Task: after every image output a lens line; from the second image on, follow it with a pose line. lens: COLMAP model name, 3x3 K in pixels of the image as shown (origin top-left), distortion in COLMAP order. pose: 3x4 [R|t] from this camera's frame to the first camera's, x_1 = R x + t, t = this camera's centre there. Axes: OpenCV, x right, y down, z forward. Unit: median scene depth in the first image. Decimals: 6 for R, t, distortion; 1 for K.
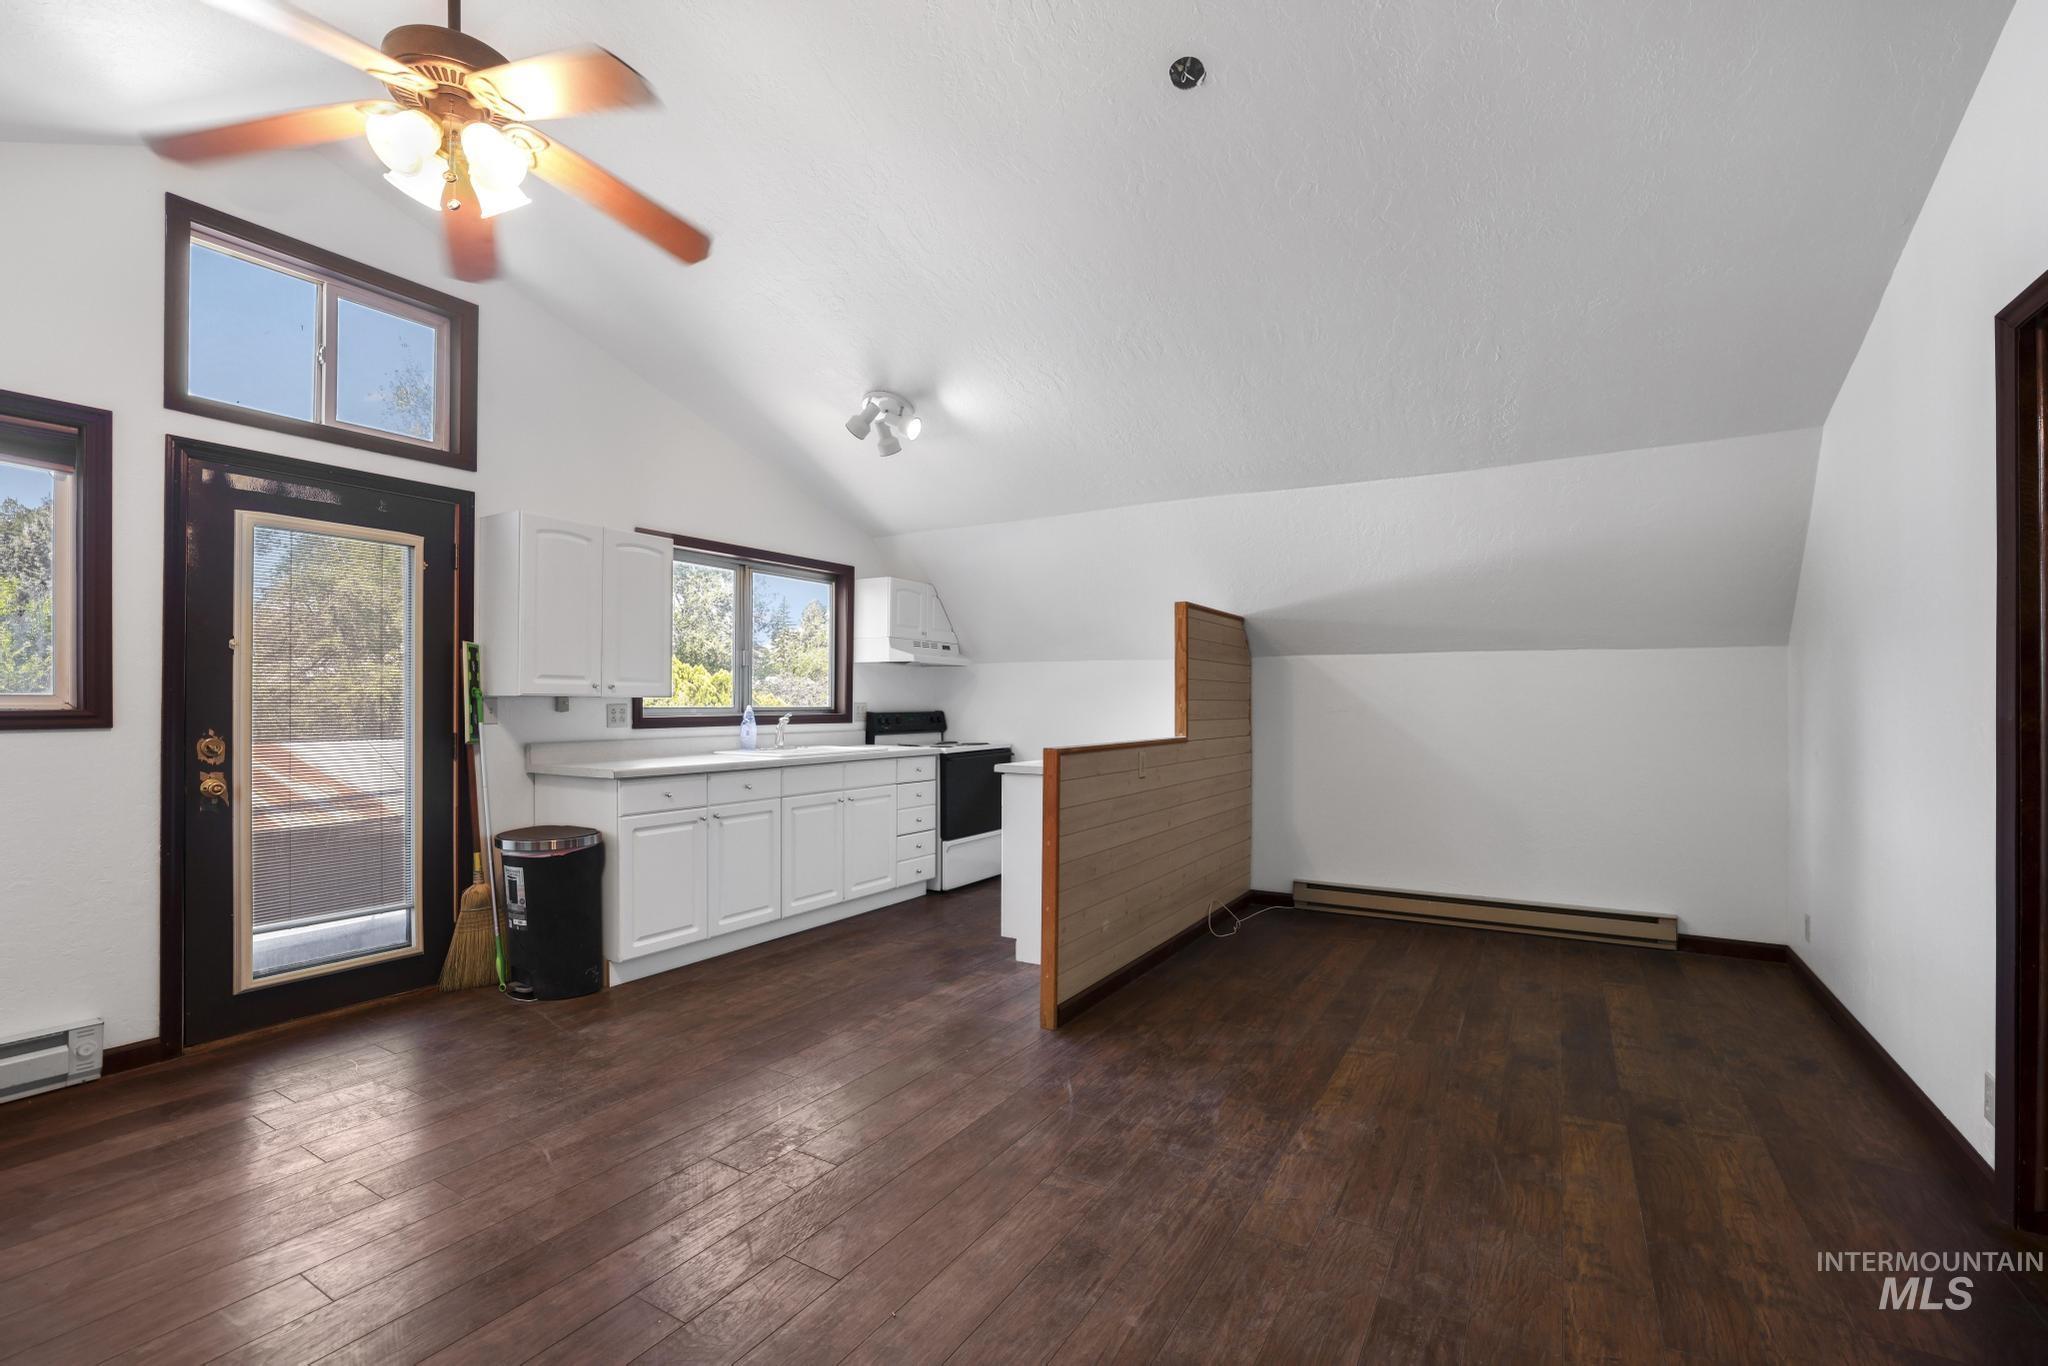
lens RADIAL K [[911.7, 0, 1017.2], [0, 911.7, 708.6], [0, 0, 1]] dist [-0.055079, 0.024050]
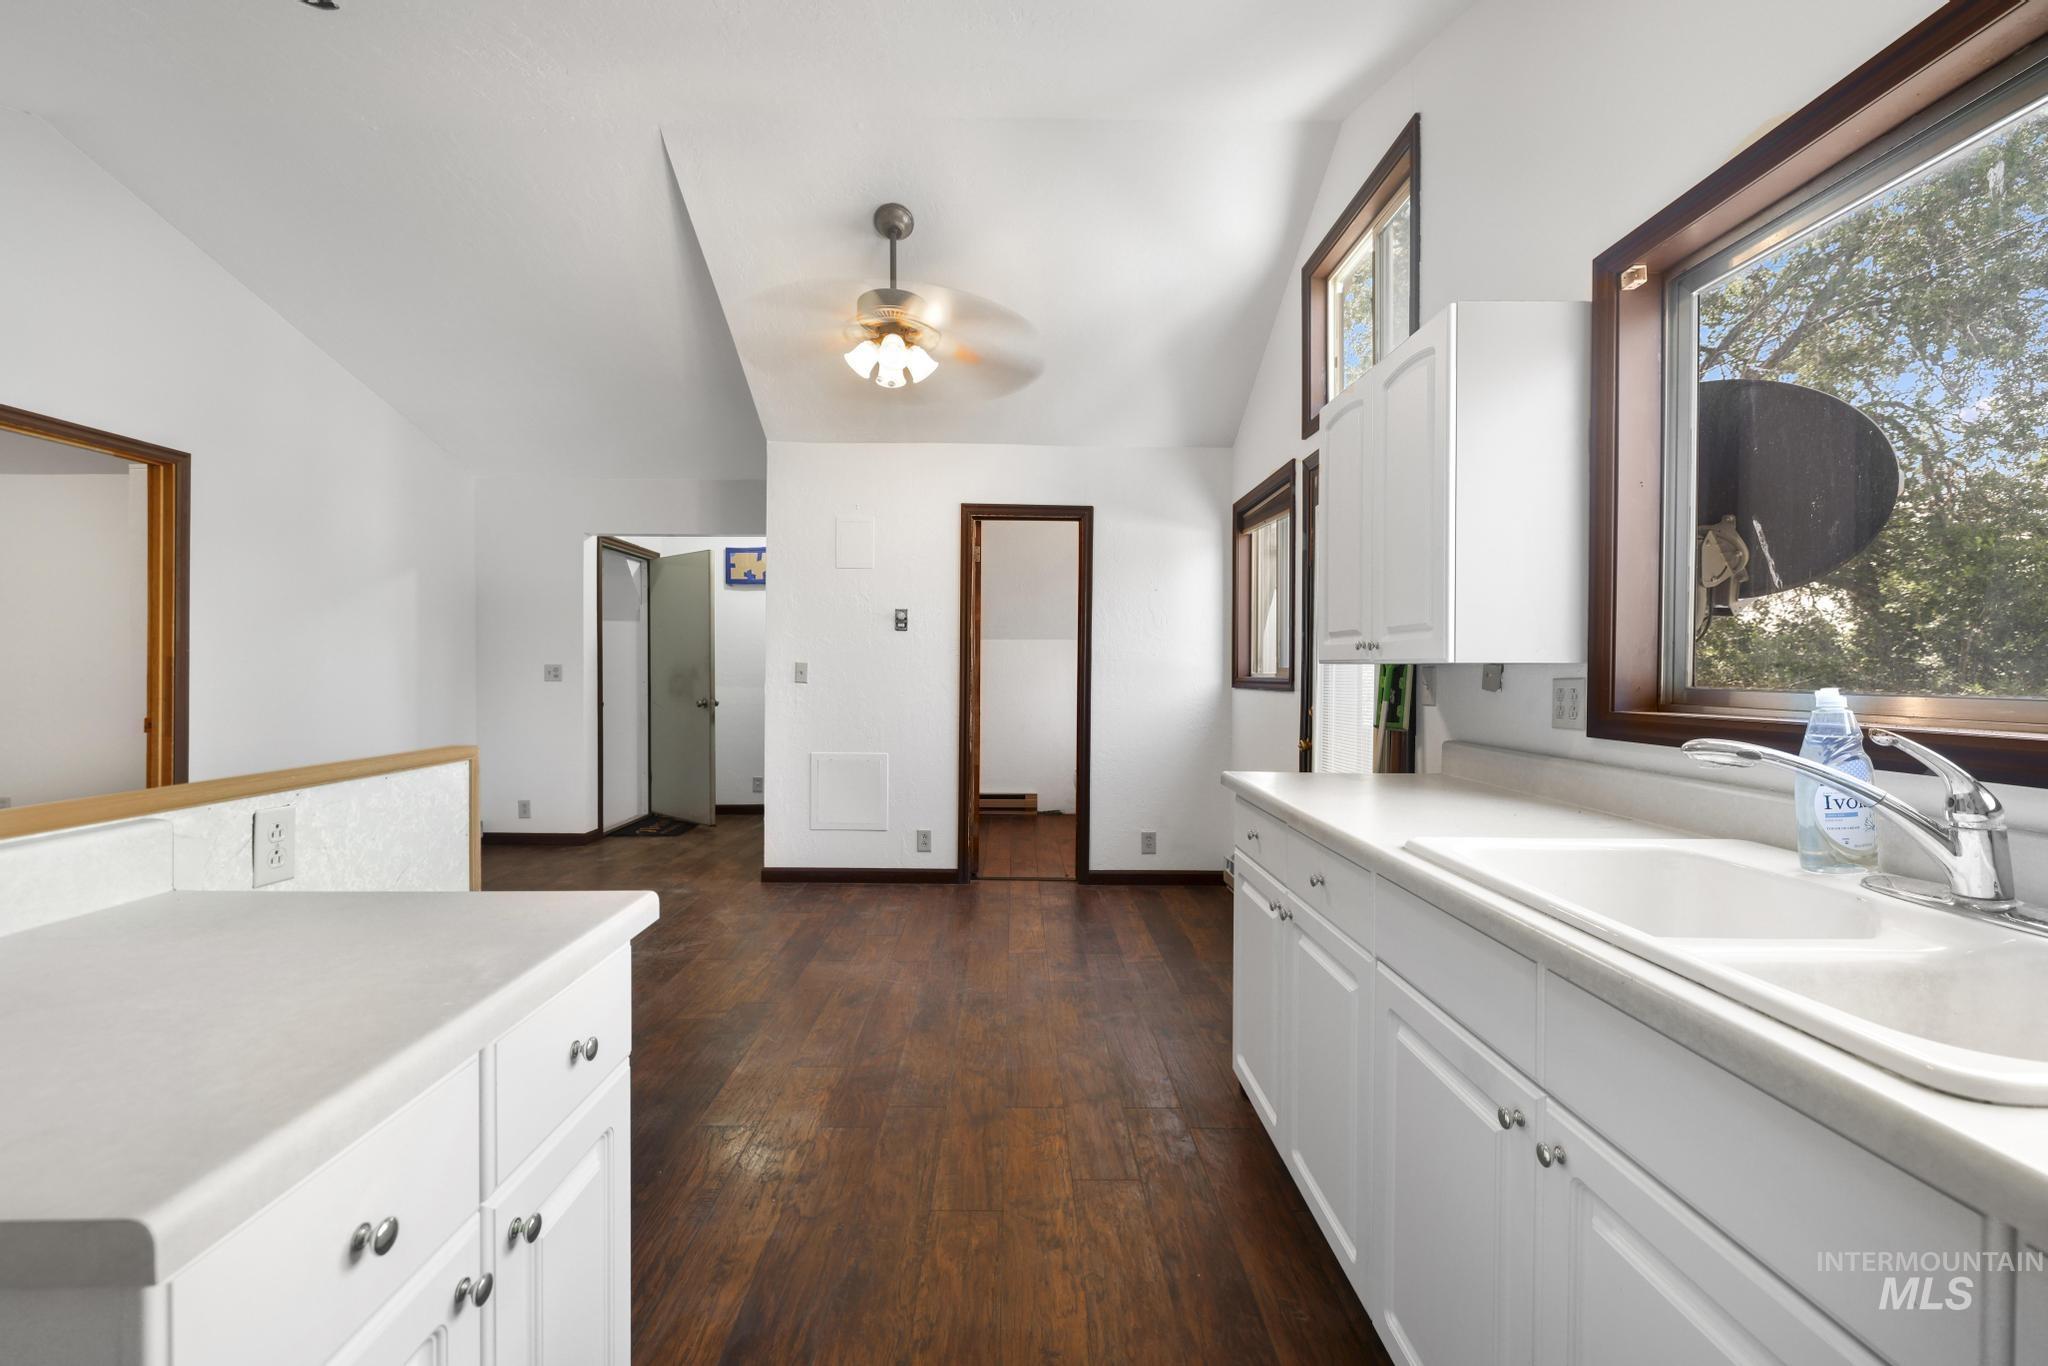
lens RADIAL K [[867.5, 0, 1016.8], [0, 867.5, 676.7], [0, 0, 1]] dist [-0.000323, -0.000706]
pose [[-0.852926, -0.002930, -0.522024, 0.022297], [-0.012086, 0.999827, 0.014134, -0.010090], [0.521893, 0.018364, -0.852814, 1.402513]]
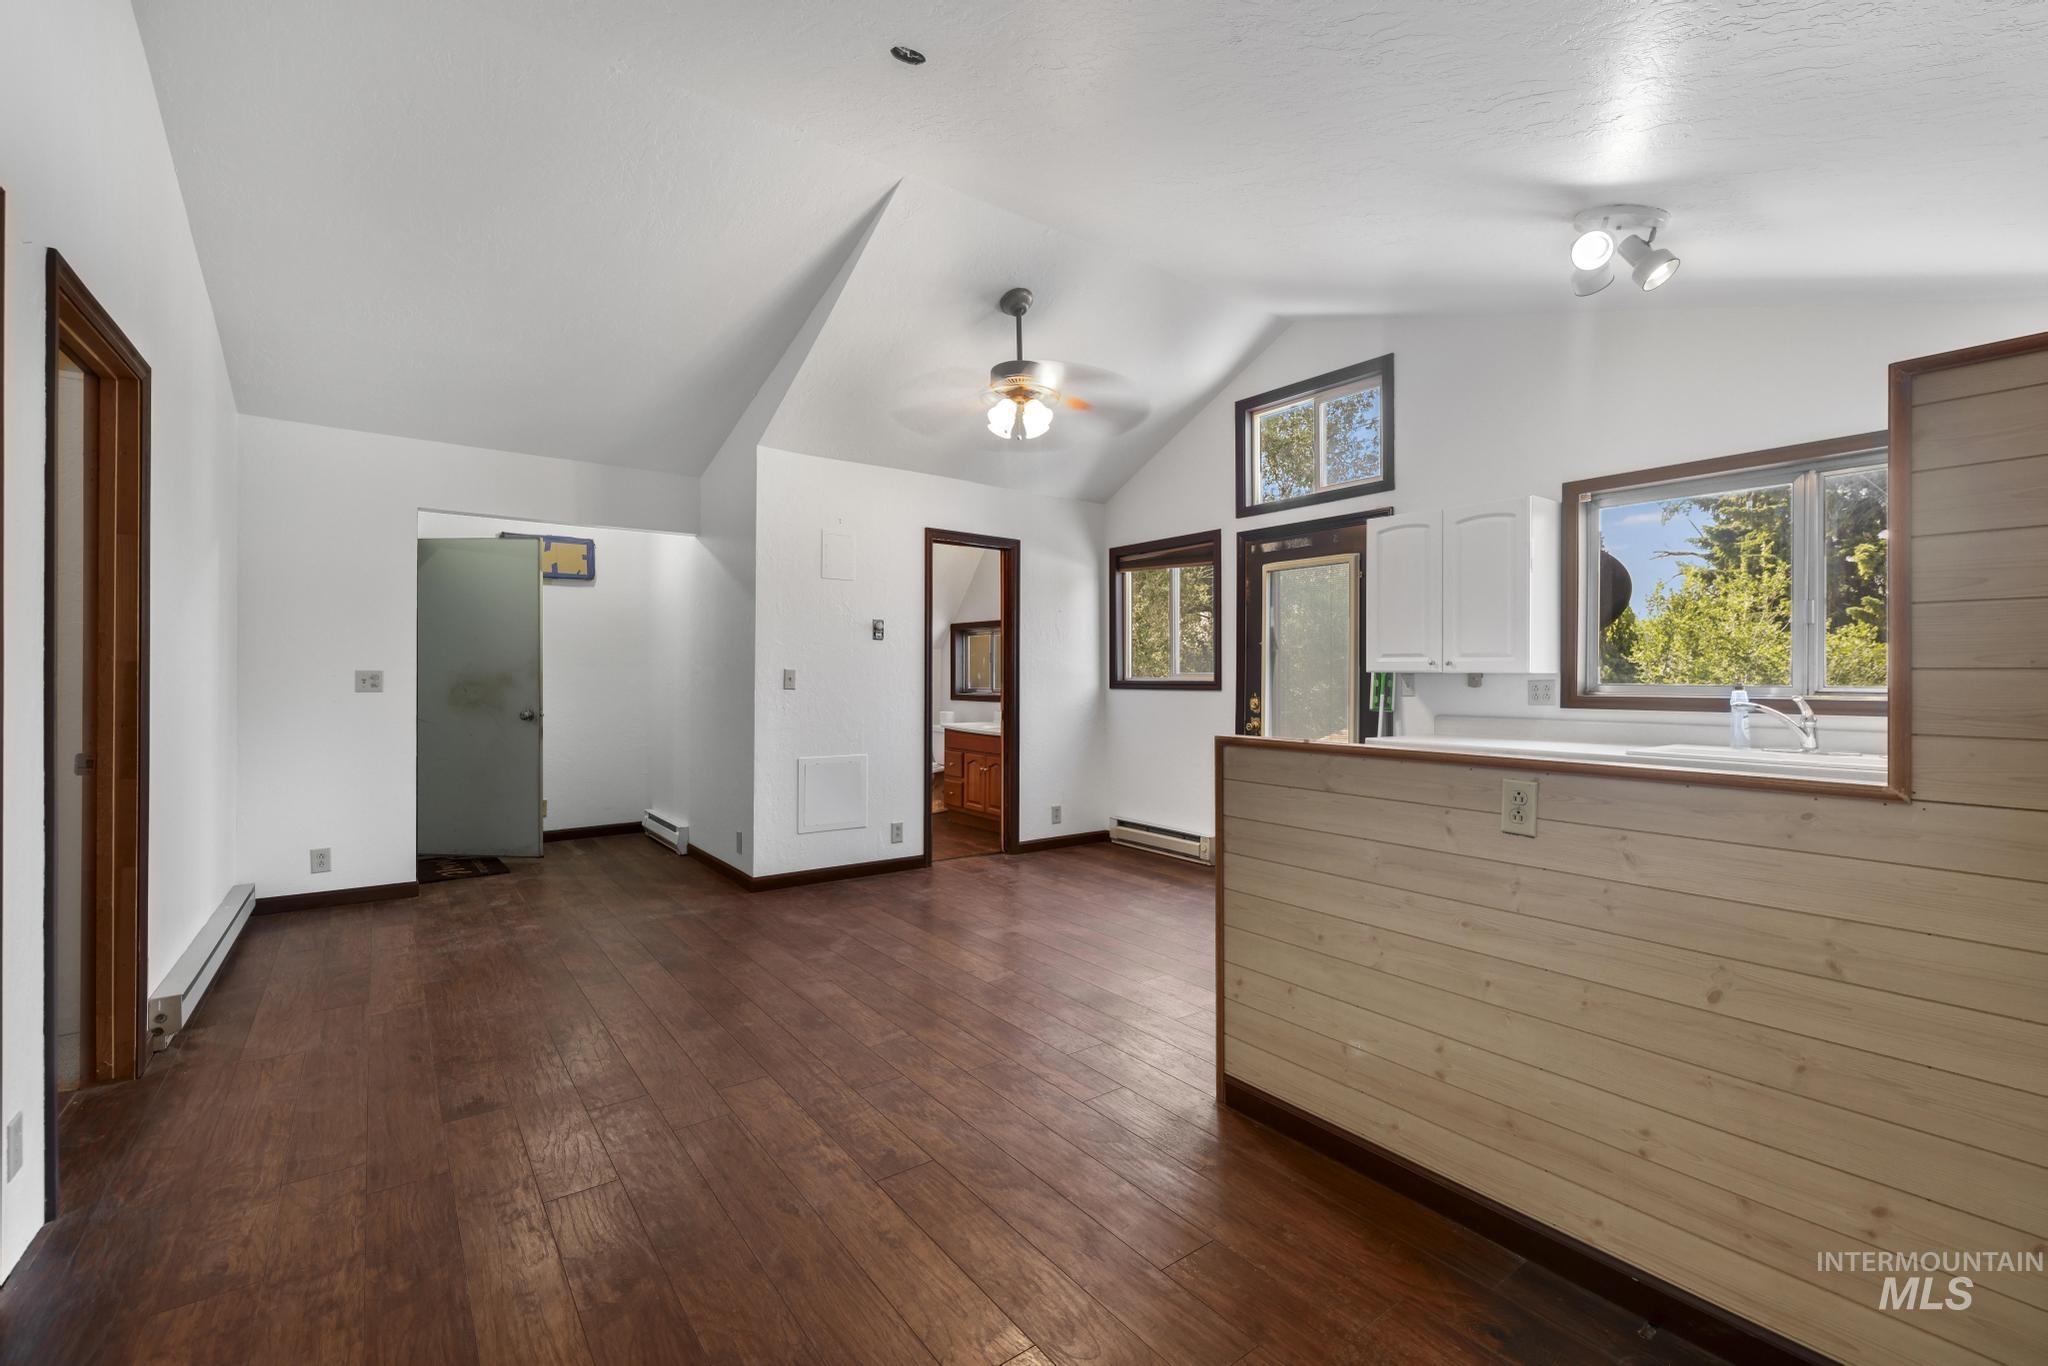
lens RADIAL K [[867.5, 0, 1016.8], [0, 867.5, 676.7], [0, 0, 1]] dist [-0.000323, -0.000706]
pose [[-0.379811, -0.001303, -0.925063, 0.679243], [-0.011873, 0.999924, 0.003466, -0.006482], [0.924988, 0.012299, -0.379797, 0.957116]]
